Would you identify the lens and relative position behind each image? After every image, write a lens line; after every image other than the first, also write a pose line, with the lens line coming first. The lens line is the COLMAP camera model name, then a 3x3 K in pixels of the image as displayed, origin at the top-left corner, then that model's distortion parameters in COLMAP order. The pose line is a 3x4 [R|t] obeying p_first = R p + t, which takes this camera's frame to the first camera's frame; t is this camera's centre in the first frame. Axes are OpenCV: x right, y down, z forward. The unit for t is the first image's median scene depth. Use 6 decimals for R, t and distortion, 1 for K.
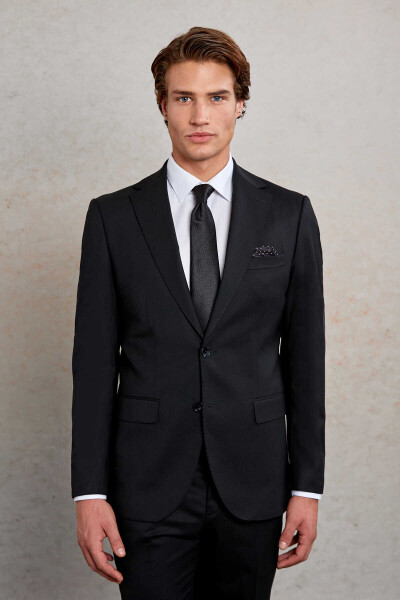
lens RADIAL K [[1310.1, 0, 200.0], [0, 1310.1, 300.0], [0, 0, 1]] dist [0.075719, 0.542924]
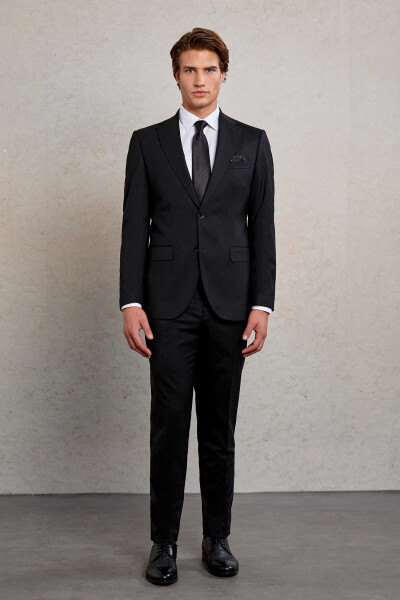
lens RADIAL K [[1210.3, 0, 201.2], [0, 1210.3, 294.1], [0, 0, 1]] dist [-0.065407, -0.030438]
pose [[0.999970, 0.006221, 0.004607, -0.003139], [-0.005991, 0.998809, -0.048431, 0.203707], [-0.004903, 0.048402, 0.998816, -0.521734]]
